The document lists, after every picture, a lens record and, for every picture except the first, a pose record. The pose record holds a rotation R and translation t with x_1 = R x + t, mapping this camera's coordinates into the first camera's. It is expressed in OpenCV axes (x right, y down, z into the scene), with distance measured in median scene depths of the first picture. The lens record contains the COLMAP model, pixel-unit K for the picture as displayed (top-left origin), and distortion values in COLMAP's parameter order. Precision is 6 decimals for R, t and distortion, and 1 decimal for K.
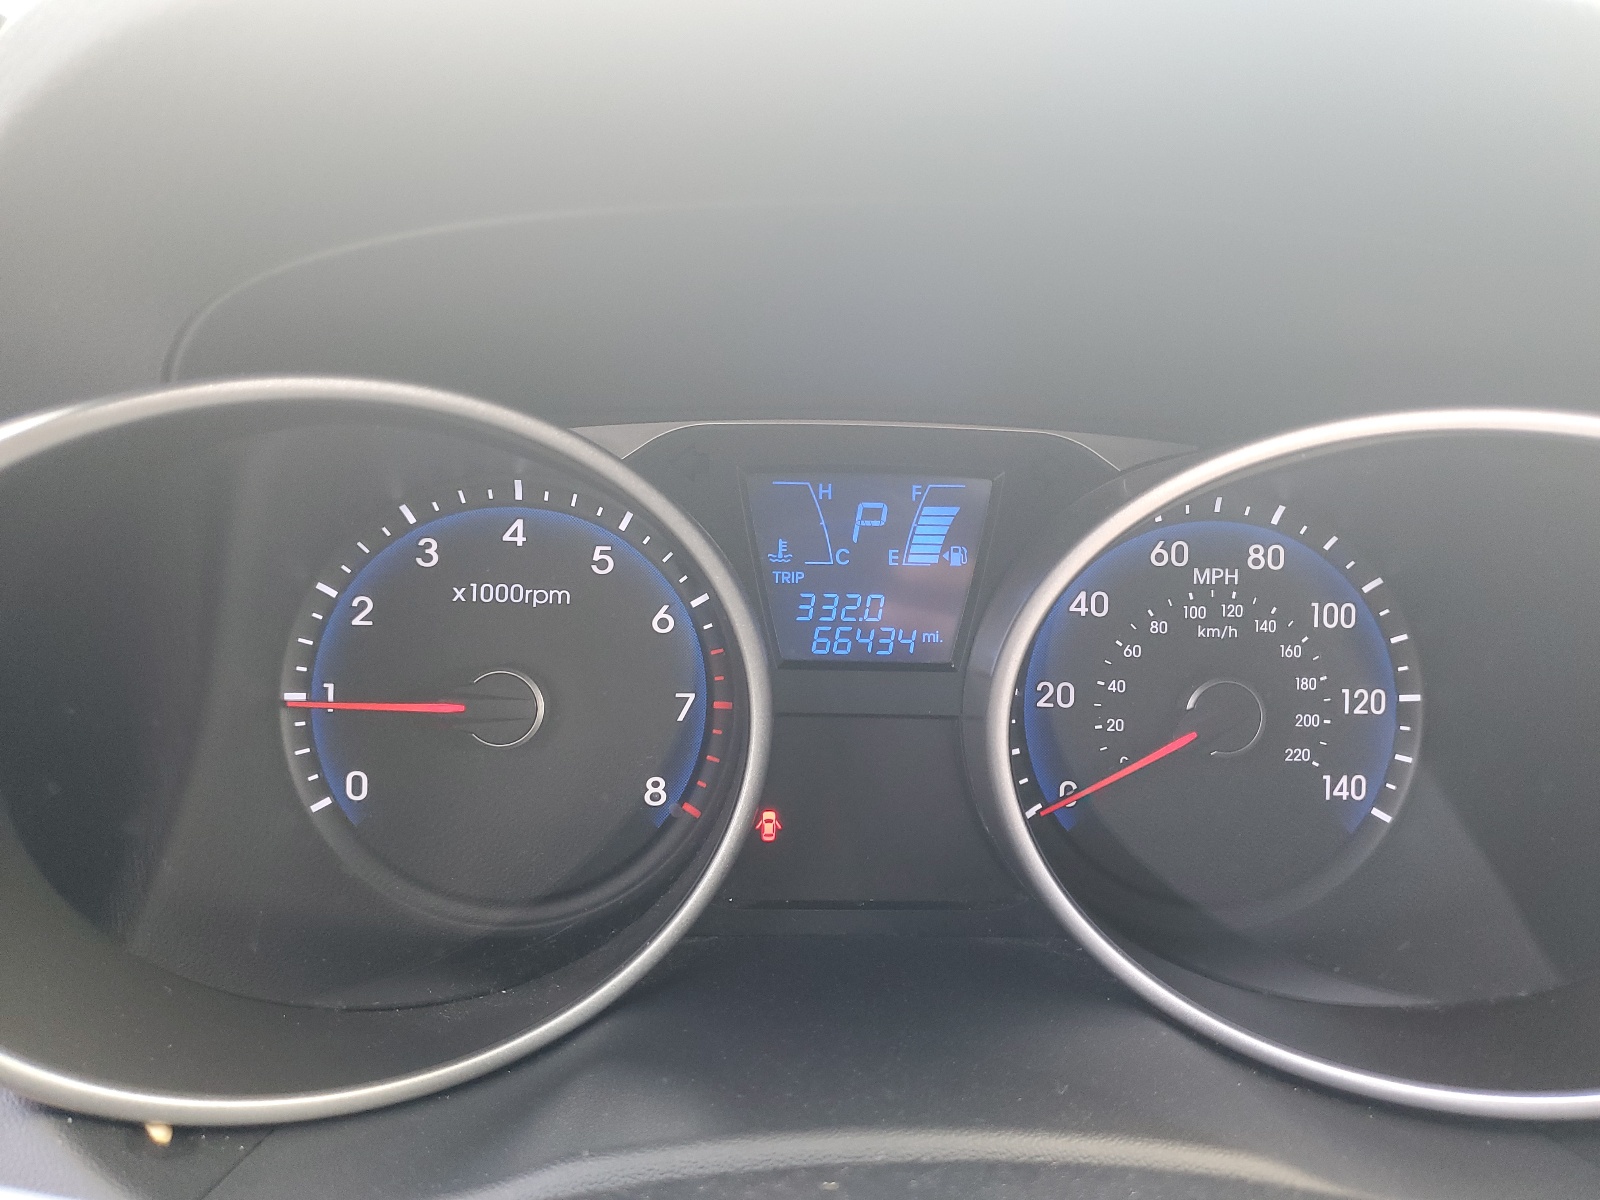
lens RADIAL K [[1211.4, 0, 798.6], [0, 1211.4, 600.3], [0, 0, 1]] dist [0.004933, 0.001472]
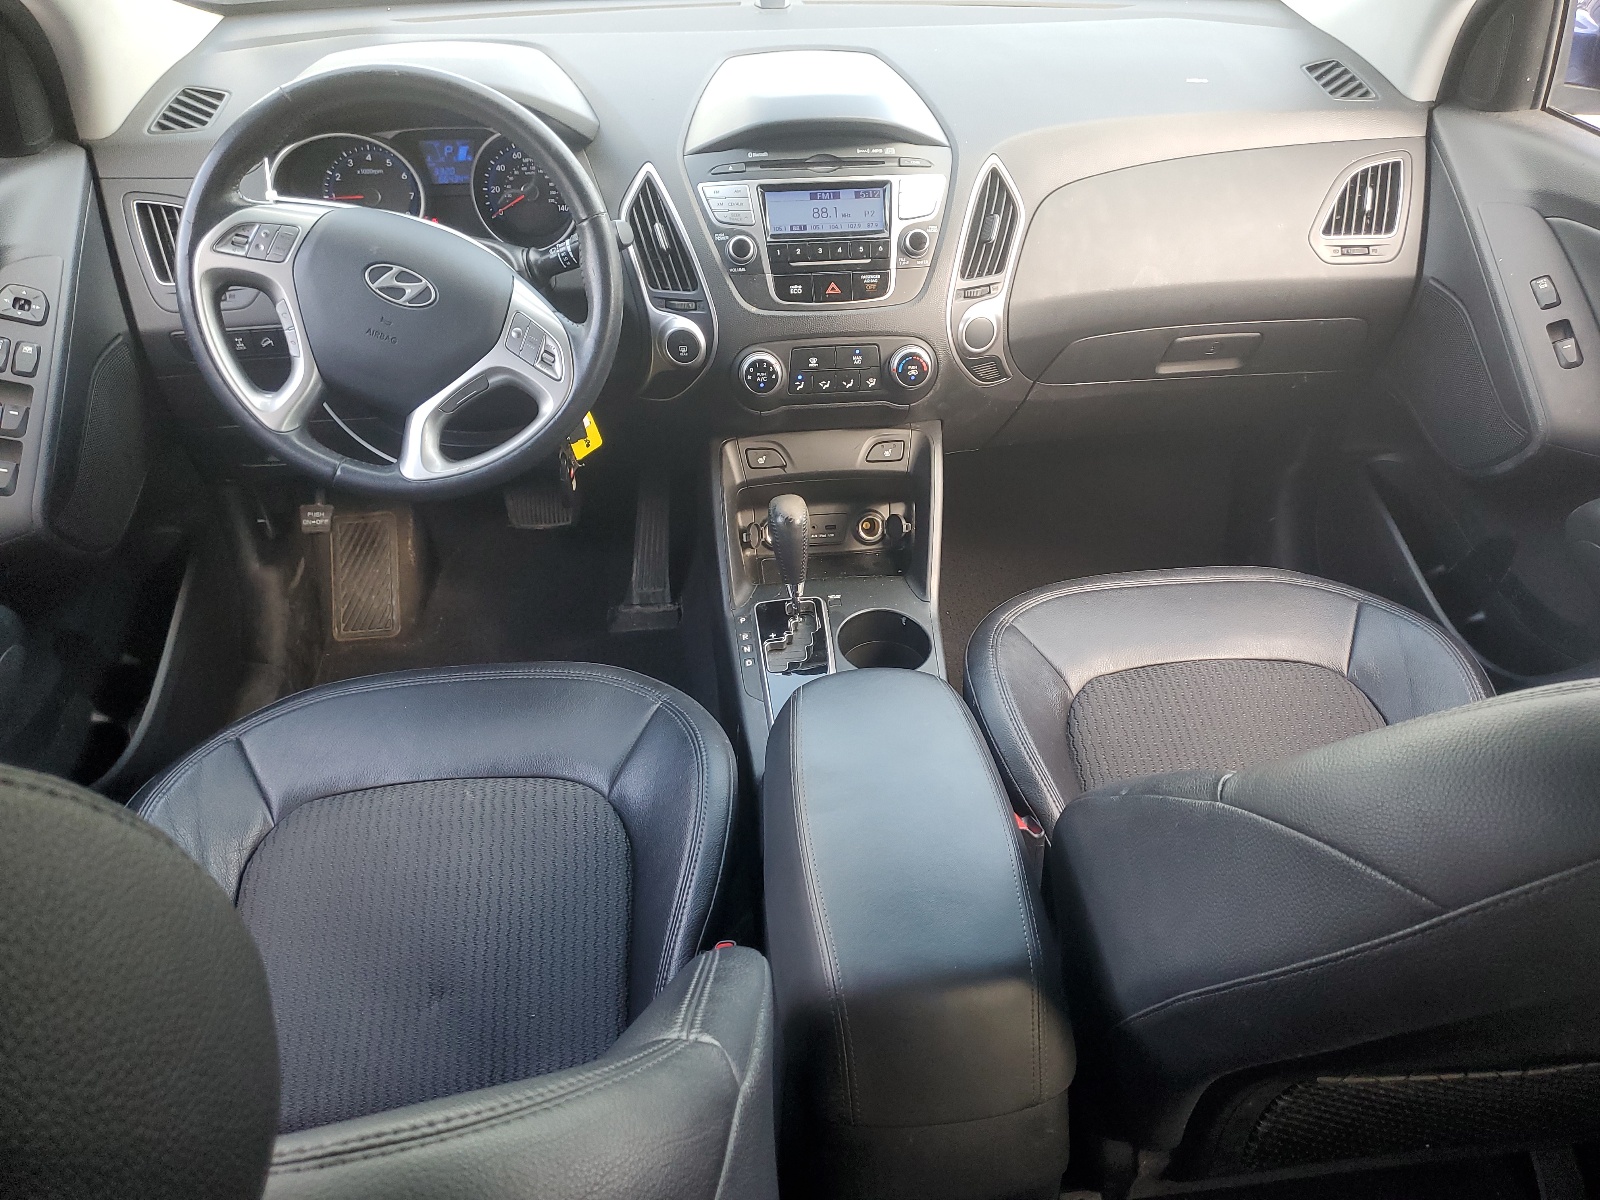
lens RADIAL K [[1211.4, 0, 802.7], [0, 1211.4, 598.9], [0, 0, 1]] dist [0.004933, 0.001472]
pose [[0.997236, -0.060551, 0.043052, 1.079312], [0.040308, 0.927708, 0.371123, -0.139589], [-0.062412, -0.368362, 0.927585, -3.883092]]
